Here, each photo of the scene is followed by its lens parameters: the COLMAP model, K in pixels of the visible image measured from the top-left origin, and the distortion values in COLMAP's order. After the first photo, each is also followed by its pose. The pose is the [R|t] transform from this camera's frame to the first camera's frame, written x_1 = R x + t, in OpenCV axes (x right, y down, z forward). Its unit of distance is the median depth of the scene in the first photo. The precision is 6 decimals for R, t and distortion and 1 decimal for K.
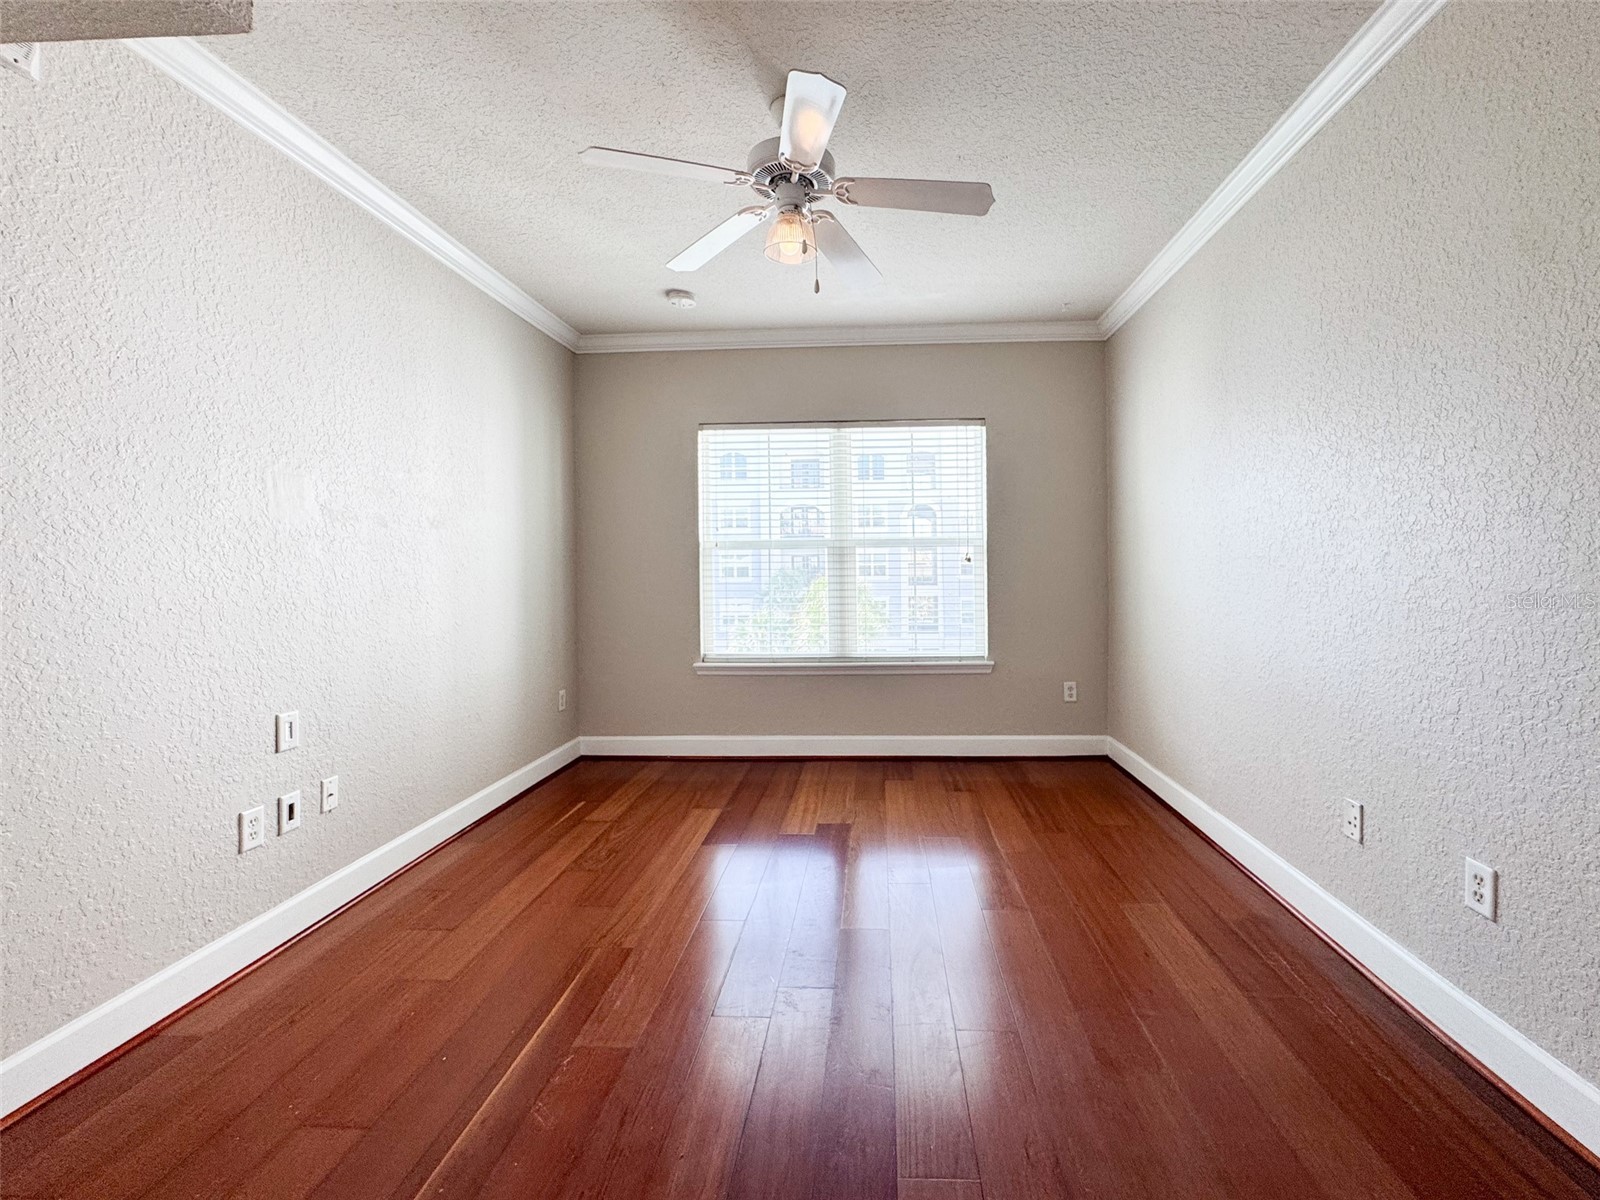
lens RADIAL K [[618.6, 0, 706.2], [0, 618.6, 561.0], [0, 0, 1]] dist [-0.000693, 0.000181]
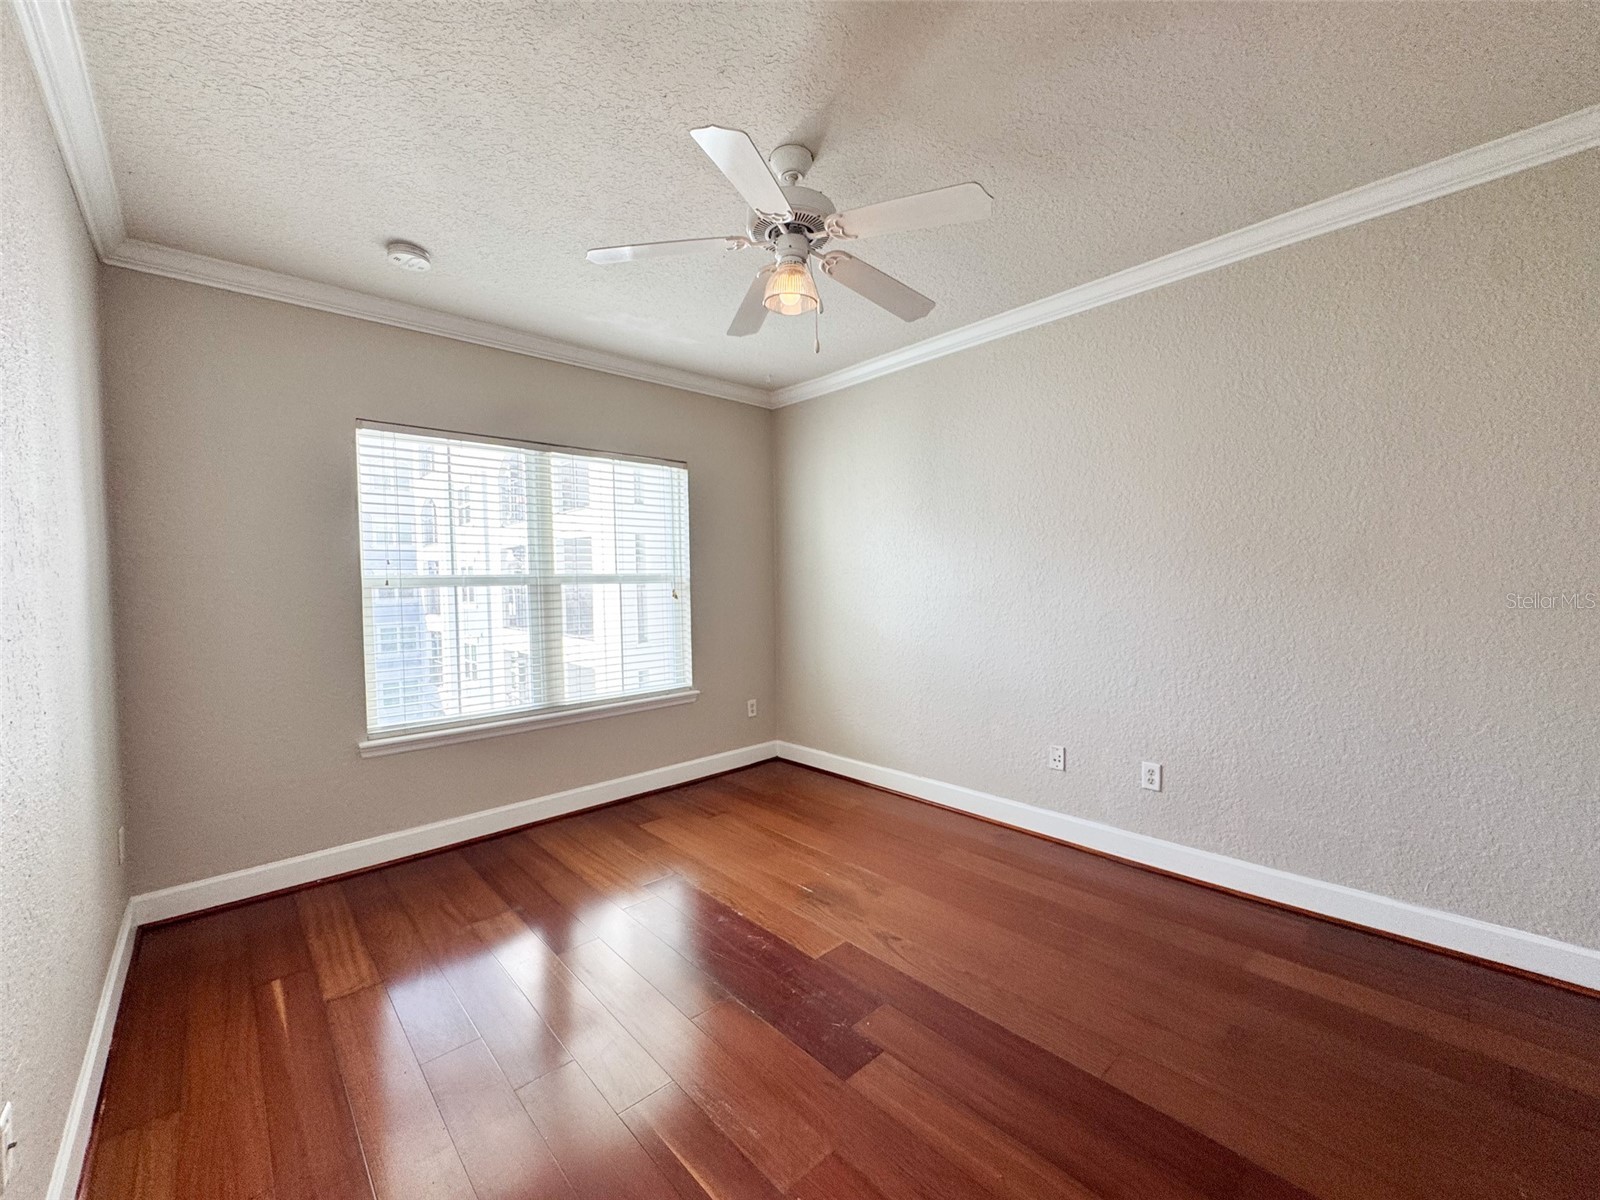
lens RADIAL K [[638.7, 0, 815.0], [0, 638.7, 600.3], [0, 0, 1]] dist [-0.002214, -0.000132]
pose [[0.699058, -0.023022, 0.714694, -0.190591], [0.013175, 0.999727, 0.019317, -0.013498], [-0.714943, -0.004088, 0.699171, 0.084095]]
